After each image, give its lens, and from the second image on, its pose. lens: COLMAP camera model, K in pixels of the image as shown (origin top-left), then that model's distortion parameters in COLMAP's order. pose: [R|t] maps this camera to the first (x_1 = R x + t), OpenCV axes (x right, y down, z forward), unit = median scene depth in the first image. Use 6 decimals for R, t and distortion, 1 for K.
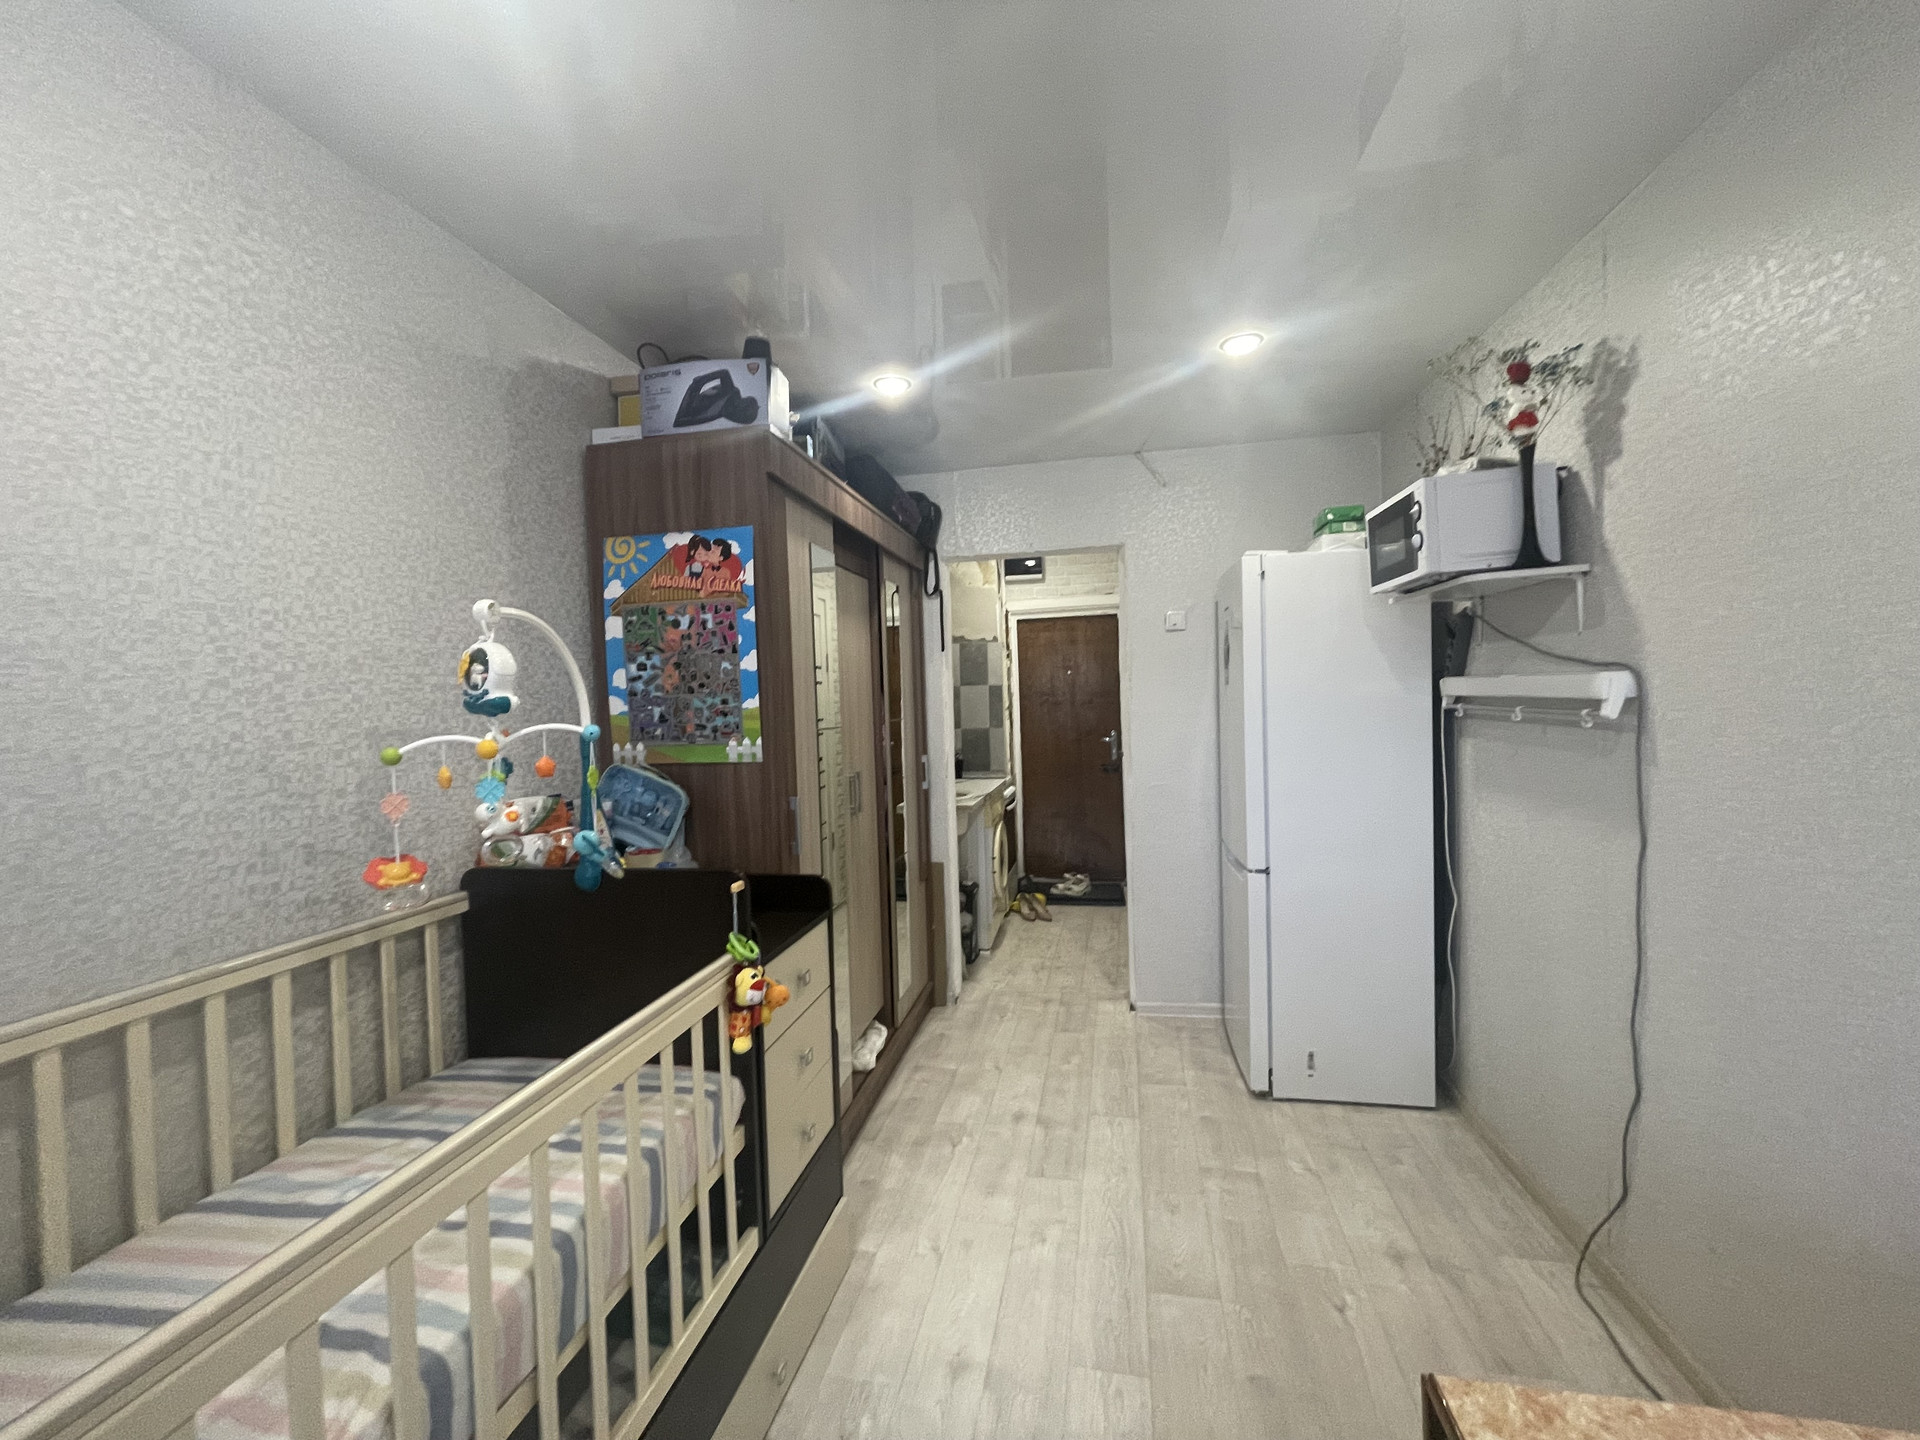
lens RADIAL K [[771.9, 0, 959.1], [0, 771.9, 716.5], [0, 0, 1]] dist [0.000442, 0.000001]
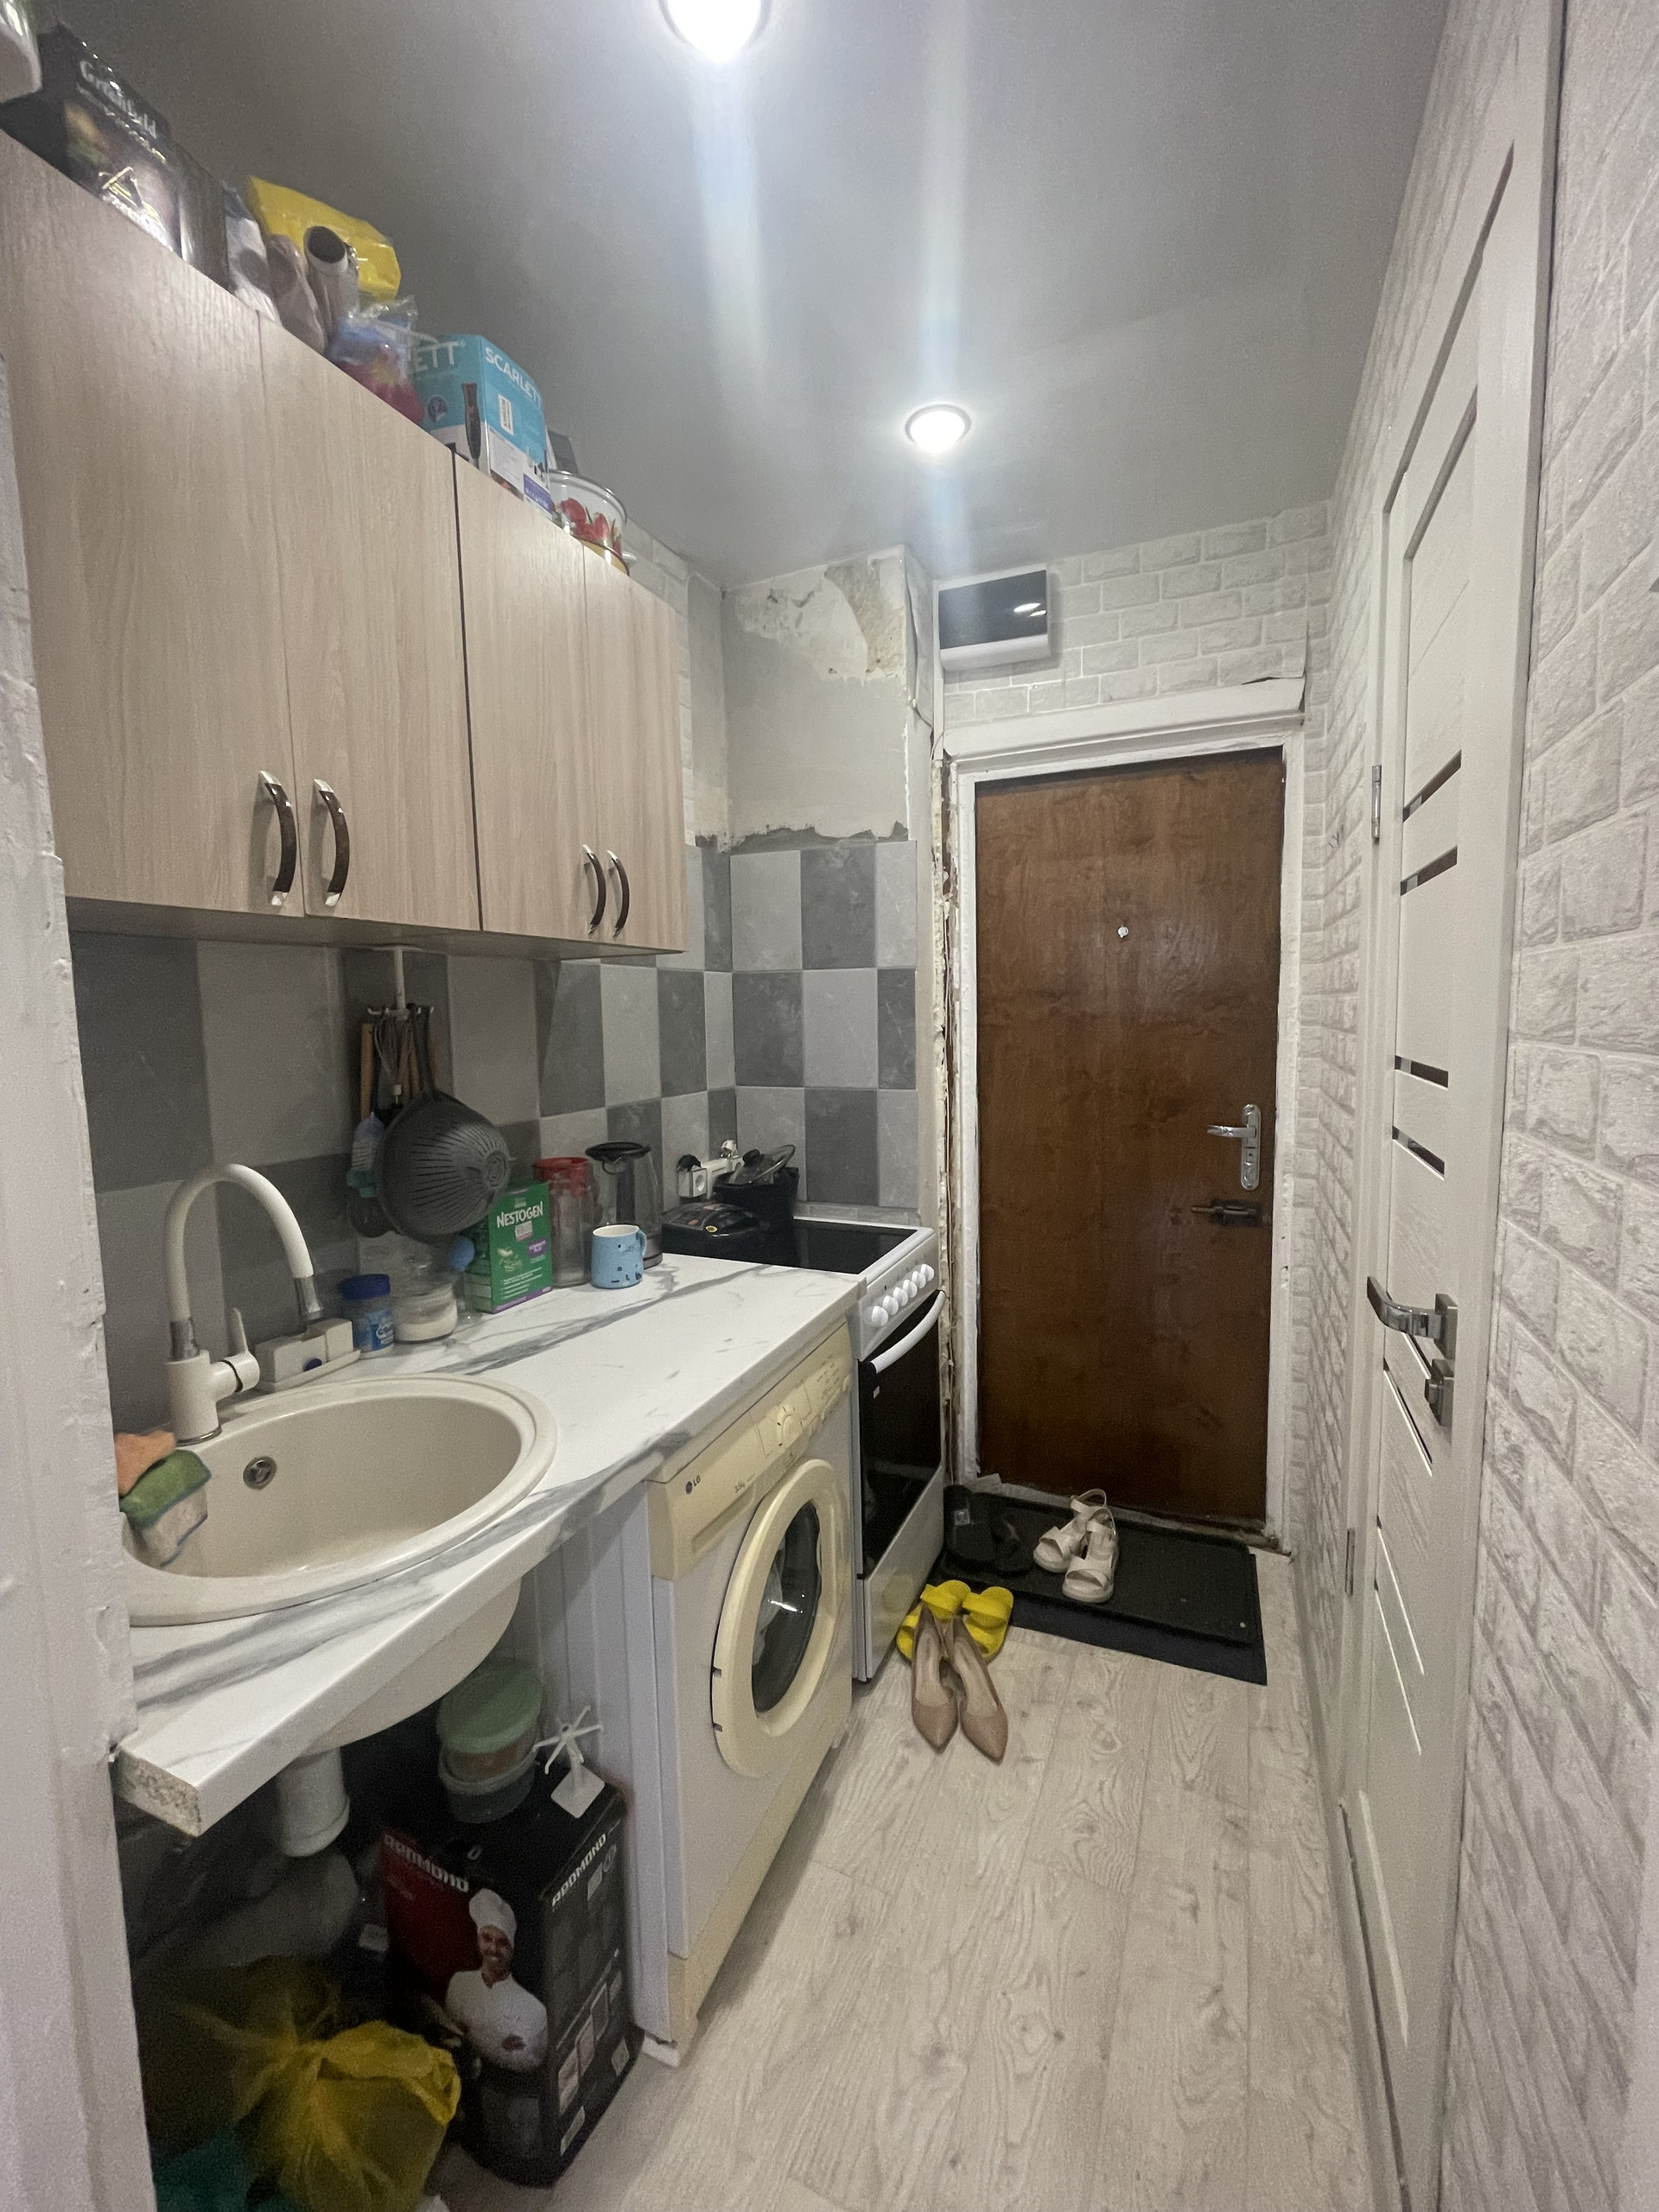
lens RADIAL K [[902.4, 0, 822.6], [0, 902.4, 1094.9], [0, 0, 1]] dist [-0.005922, 0.000743]
pose [[0.976601, 0.035710, -0.212072, 0.101450], [-0.018536, 0.996425, 0.082424, -0.015641], [0.214257, -0.076564, 0.973772, 0.581272]]
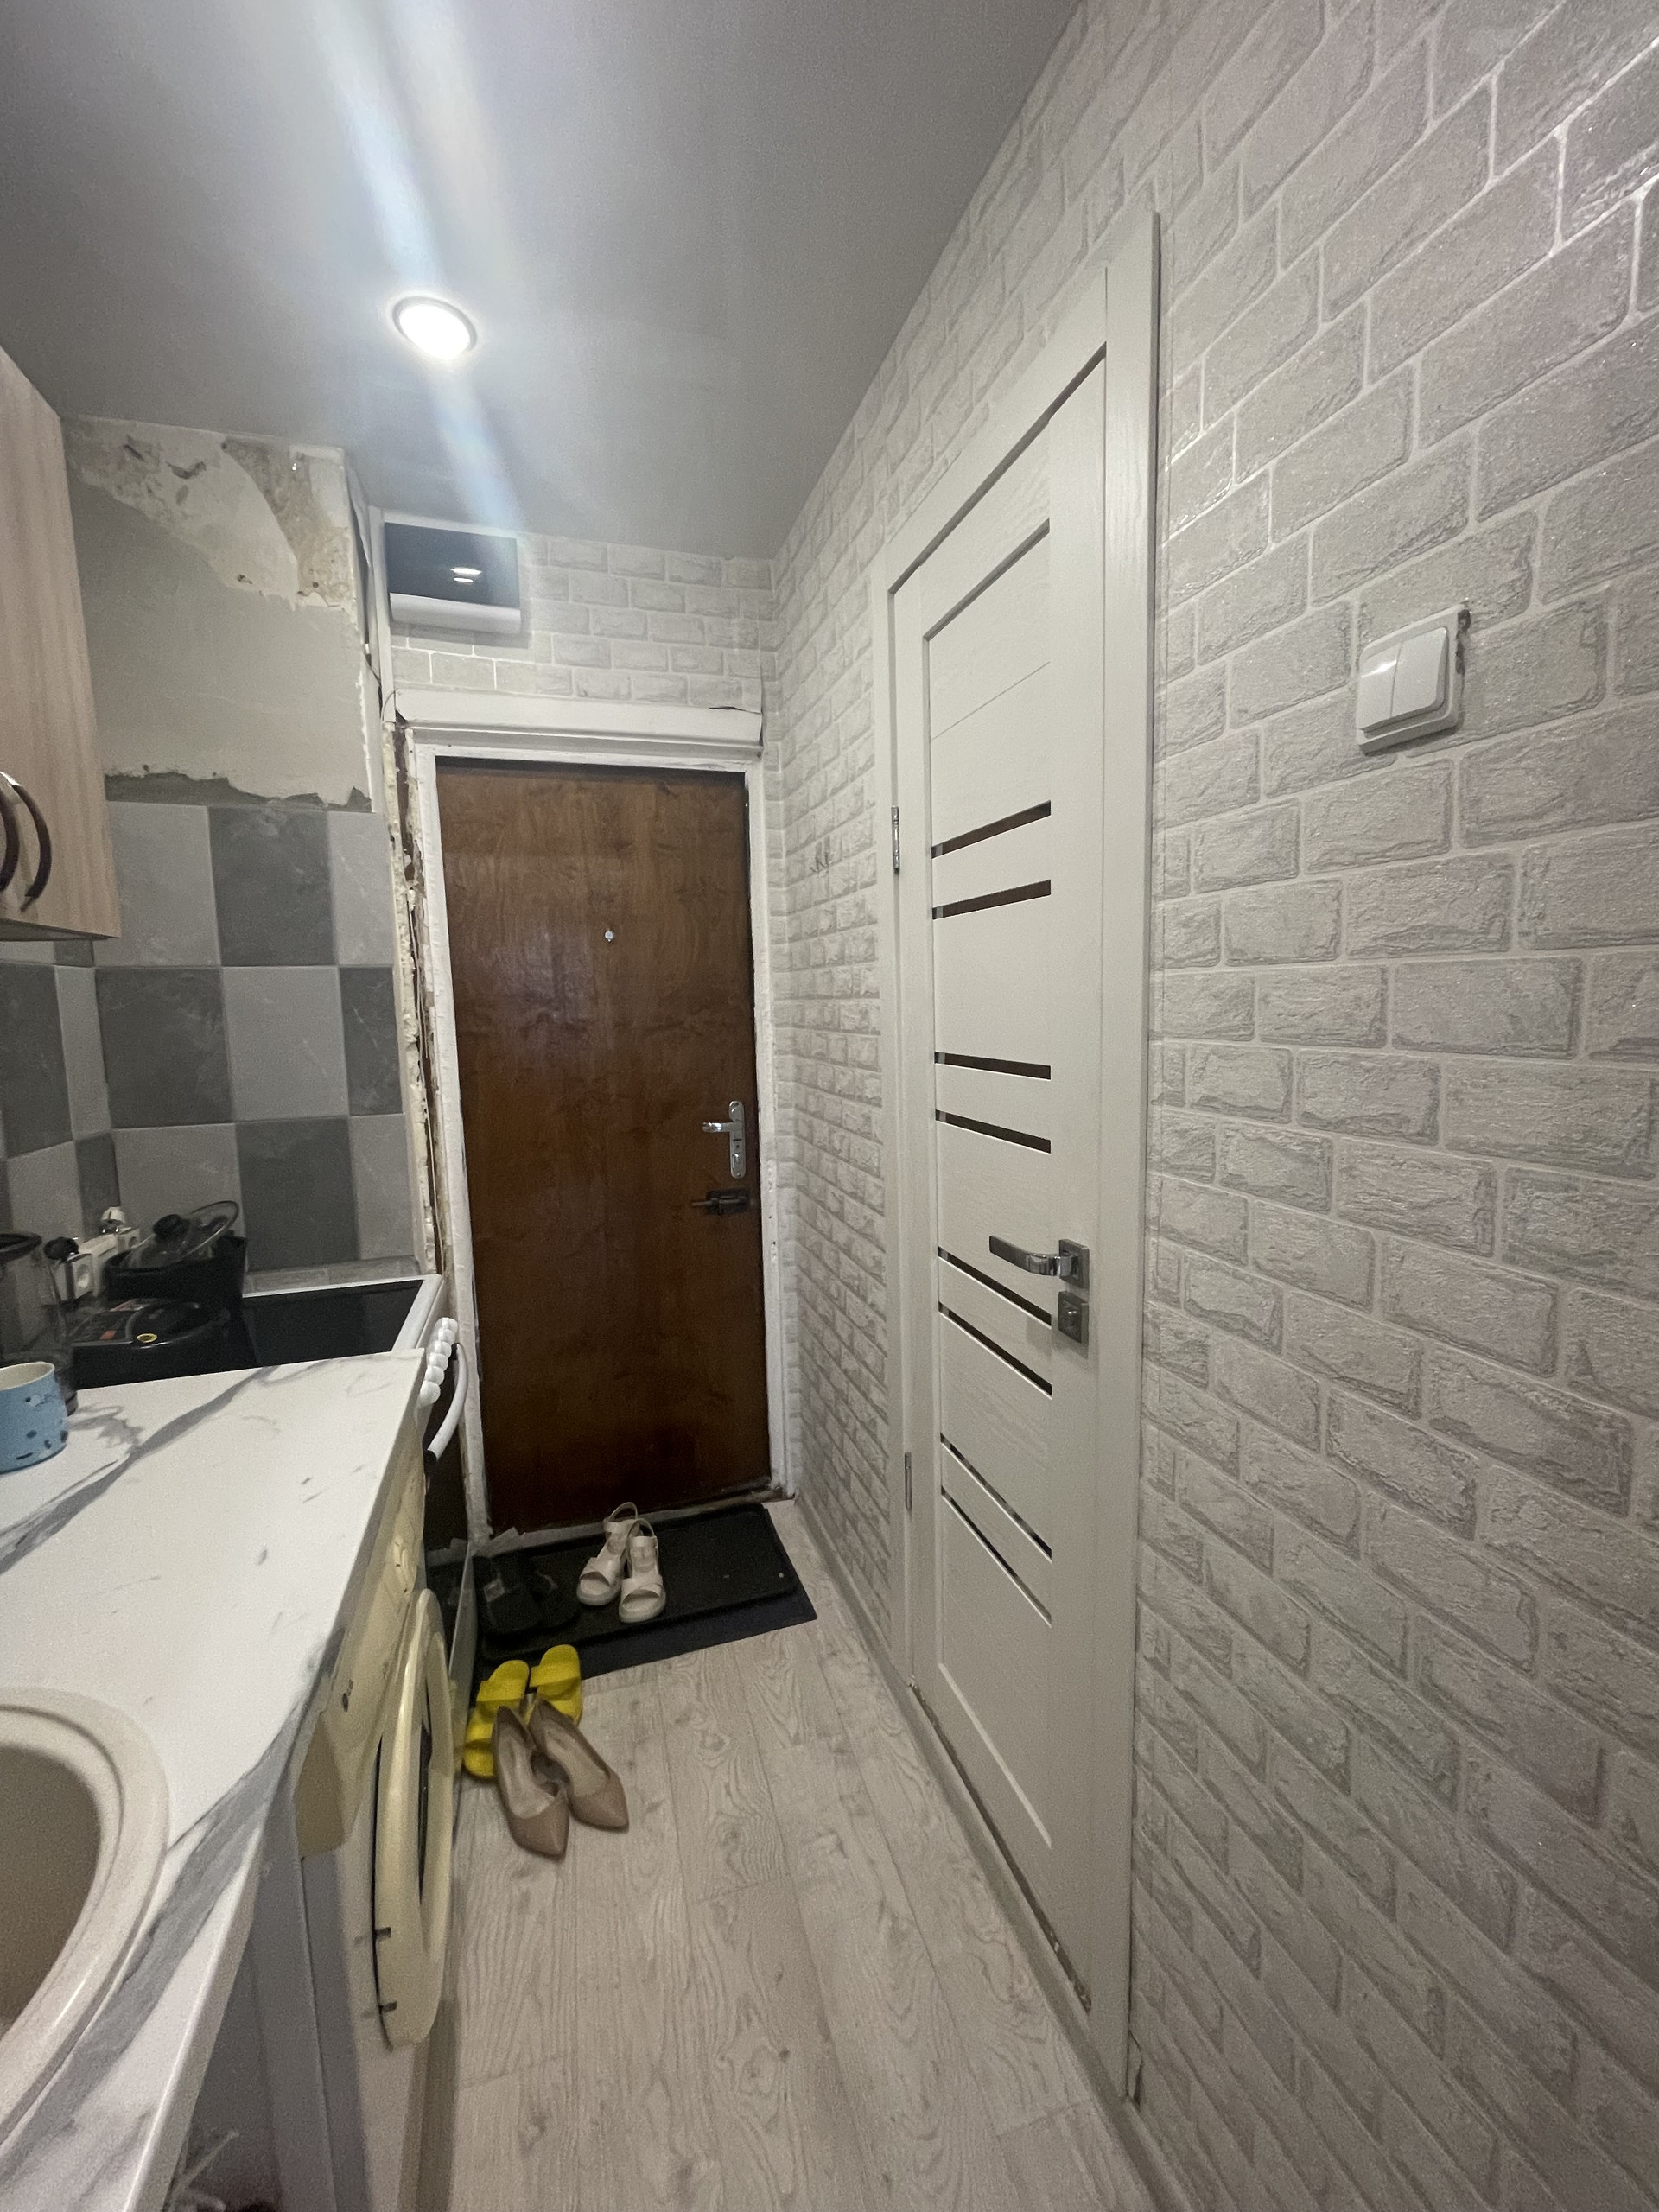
lens RADIAL K [[902.4, 0, 841.8], [0, 902.4, 1094.0], [0, 0, 1]] dist [-0.005922, 0.000743]
pose [[0.869463, -0.040887, 0.492303, 0.033647], [0.004437, 0.997175, 0.074982, -0.017199], [-0.493979, -0.063010, 0.867188, 0.609316]]
